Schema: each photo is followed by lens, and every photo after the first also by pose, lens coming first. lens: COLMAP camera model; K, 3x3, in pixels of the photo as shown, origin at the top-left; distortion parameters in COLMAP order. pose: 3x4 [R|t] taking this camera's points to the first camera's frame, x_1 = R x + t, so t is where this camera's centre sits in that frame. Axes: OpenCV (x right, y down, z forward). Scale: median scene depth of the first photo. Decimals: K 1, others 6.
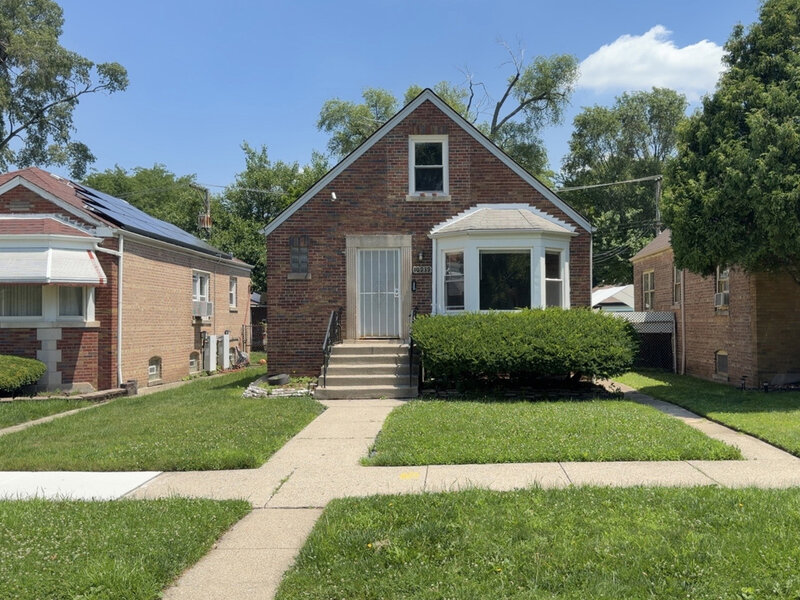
lens RADIAL K [[799.6, 0, 400.2], [0, 799.6, 303.7], [0, 0, 1]] dist [0.095767, 0.000000]
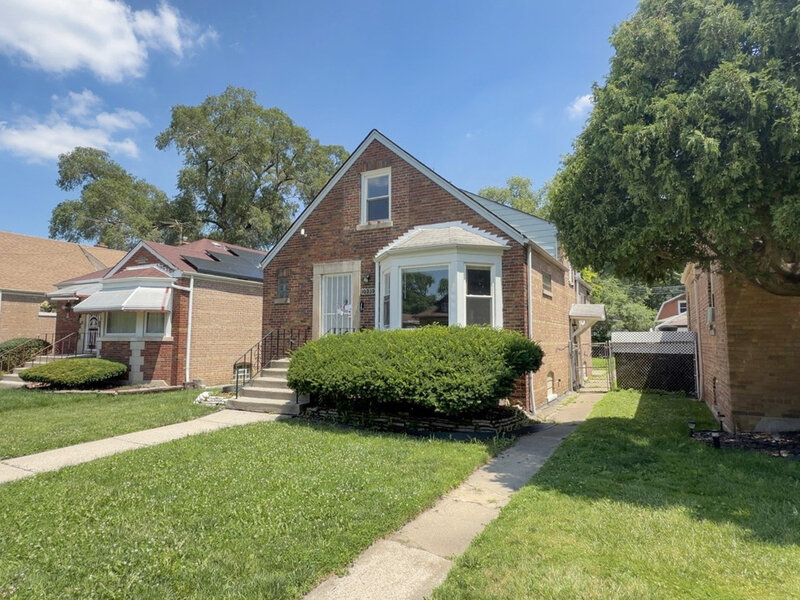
lens RADIAL K [[449.8, 0, 400.8], [0, 449.8, 302.0], [0, 0, 1]] dist [0.000093, 0.000862]
pose [[0.892578, -0.028292, -0.450004, 0.340604], [0.001783, 0.998243, -0.059224, 0.008075], [0.450889, 0.052060, 0.891060, 0.476824]]
